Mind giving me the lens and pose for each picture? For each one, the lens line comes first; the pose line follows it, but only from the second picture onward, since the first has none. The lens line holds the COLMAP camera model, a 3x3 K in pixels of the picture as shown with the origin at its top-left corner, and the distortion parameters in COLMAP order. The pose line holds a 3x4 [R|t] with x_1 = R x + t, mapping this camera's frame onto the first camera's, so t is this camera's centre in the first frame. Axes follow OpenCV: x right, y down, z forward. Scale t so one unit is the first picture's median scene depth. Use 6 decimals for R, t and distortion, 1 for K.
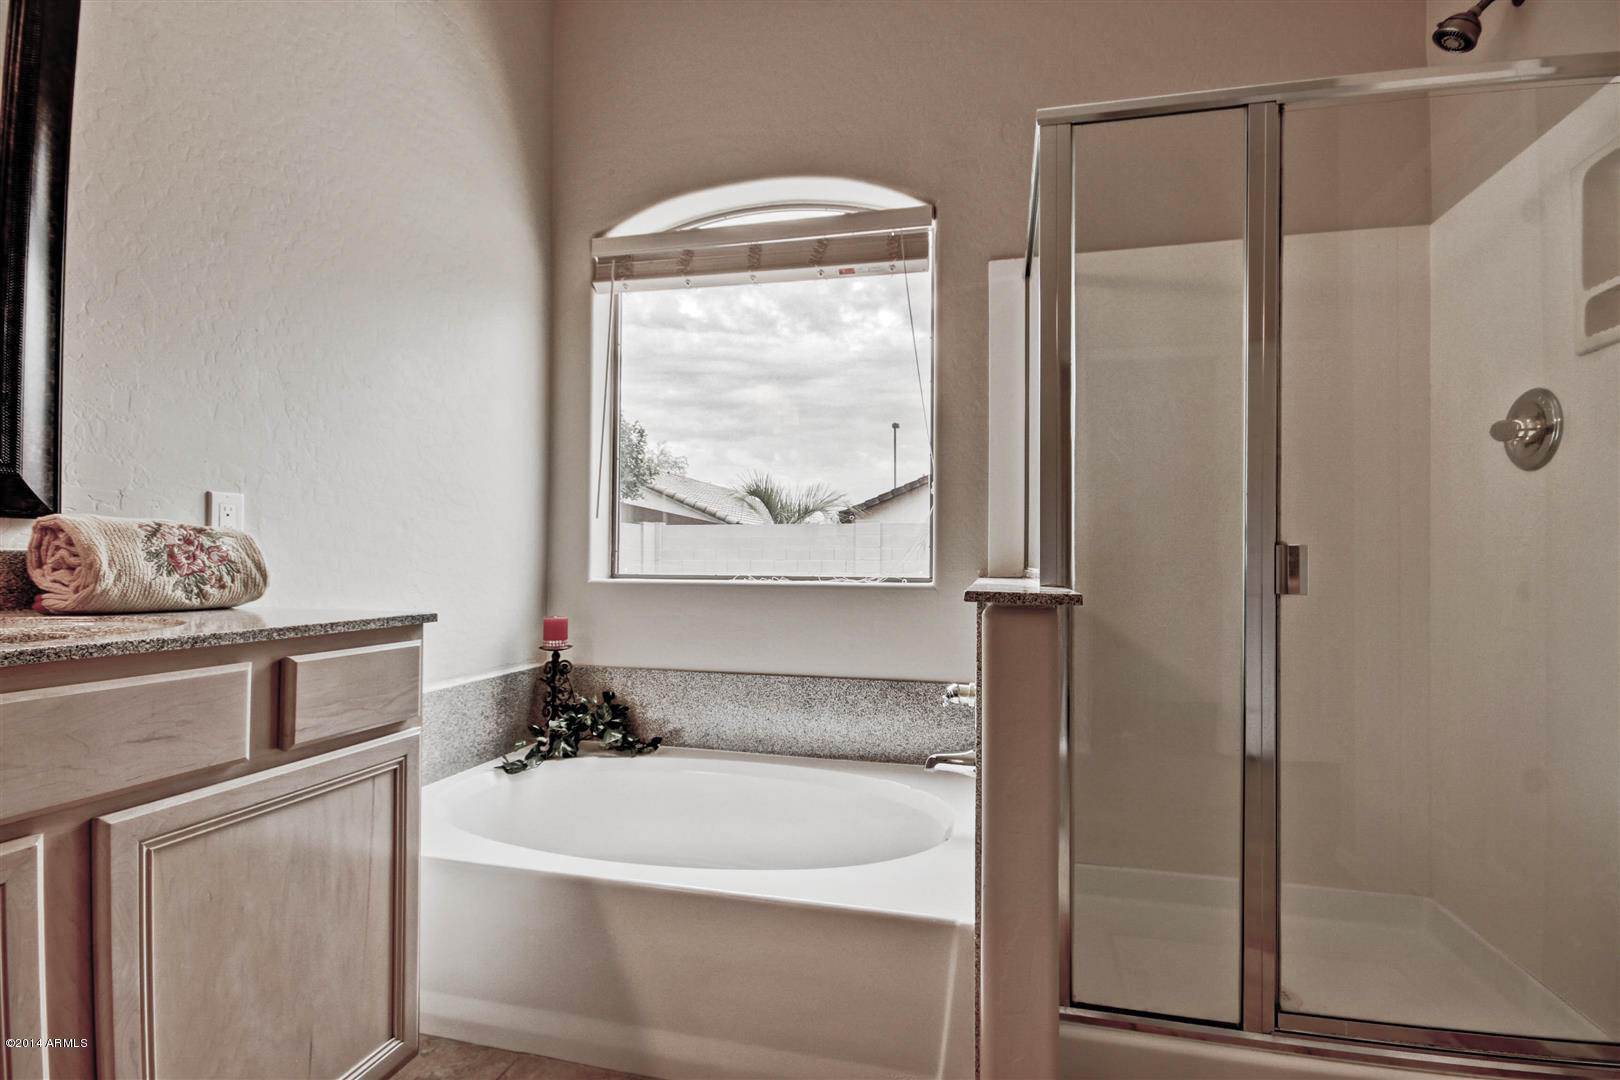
lens RADIAL K [[746.5, 0, 819.0], [0, 746.5, 550.6], [0, 0, 1]] dist [-0.003577, -0.004939]
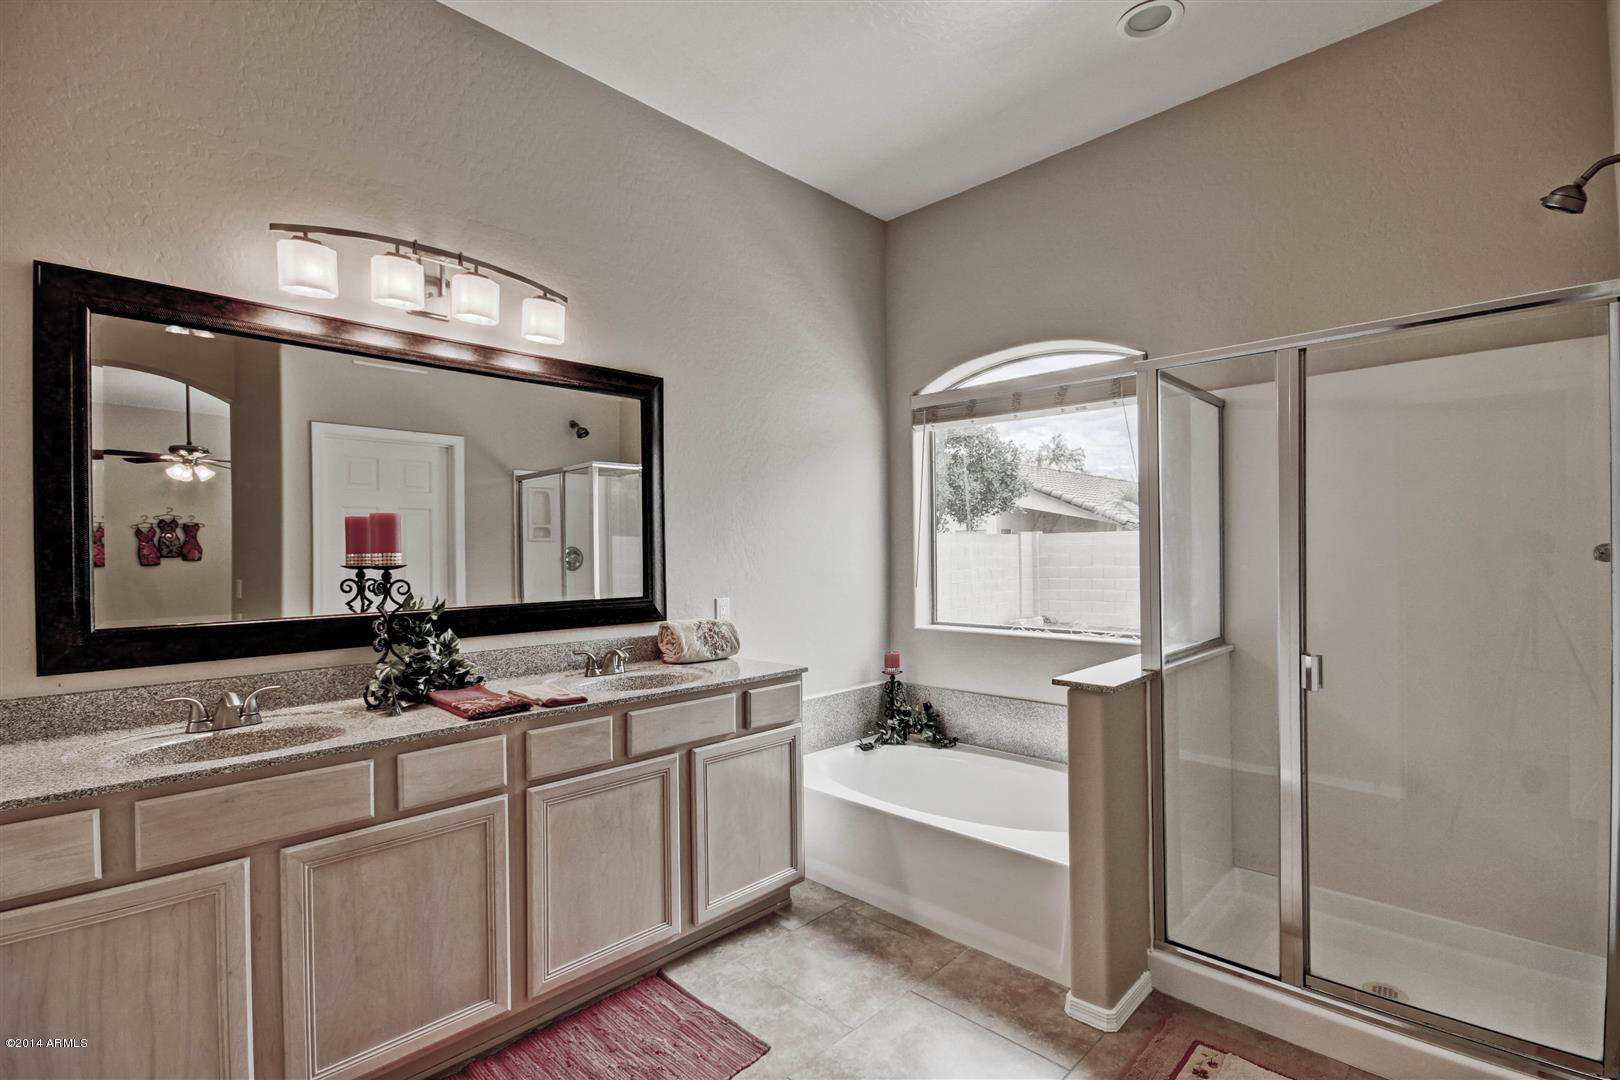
lens RADIAL K [[746.5, 0, 819.0], [0, 746.5, 550.6], [0, 0, 1]] dist [-0.003577, -0.004939]
pose [[0.862348, -0.018574, -0.505975, 0.331564], [0.025624, 0.999647, 0.006976, -0.149885], [0.505667, -0.018980, 0.862520, -0.443654]]
